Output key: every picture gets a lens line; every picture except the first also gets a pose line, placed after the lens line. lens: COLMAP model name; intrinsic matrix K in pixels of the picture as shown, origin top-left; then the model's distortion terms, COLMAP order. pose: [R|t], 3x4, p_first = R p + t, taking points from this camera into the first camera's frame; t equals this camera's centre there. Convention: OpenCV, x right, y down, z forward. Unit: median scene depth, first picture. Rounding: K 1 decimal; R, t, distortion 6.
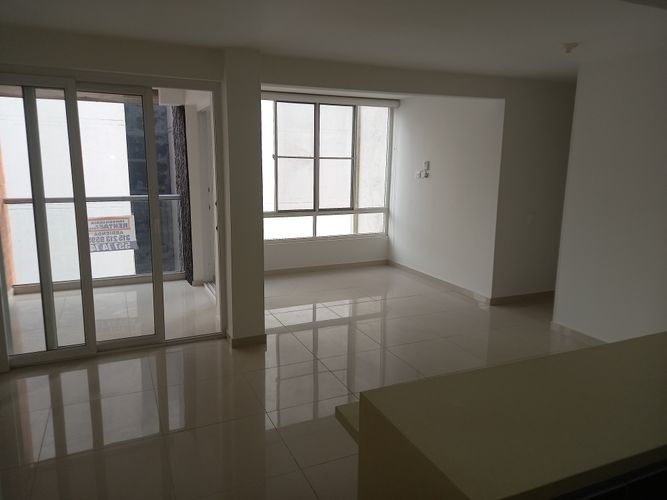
lens RADIAL K [[491.8, 0, 333.5], [0, 491.8, 250.0], [0, 0, 1]] dist [0.063709, -0.063569]
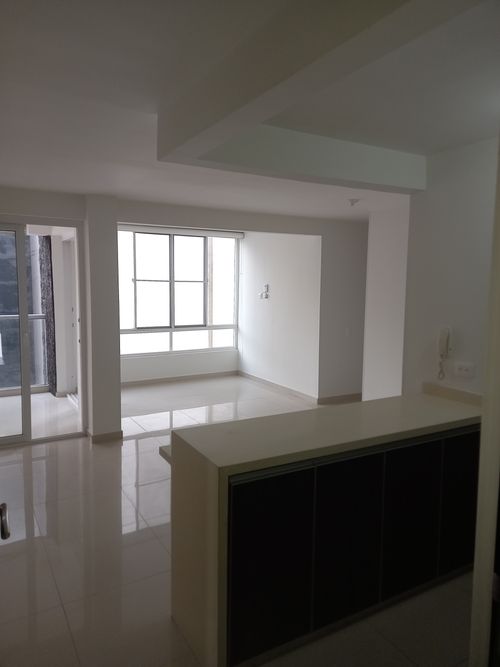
lens RADIAL K [[495.0, 0, 258.4], [0, 495.0, 332.1], [0, 0, 1]] dist [0.072324, -0.000941]
pose [[0.993755, -0.011429, 0.110994, 0.037772], [0.019982, 0.996888, -0.076252, 0.022685], [-0.109777, 0.077994, 0.990892, -0.156010]]
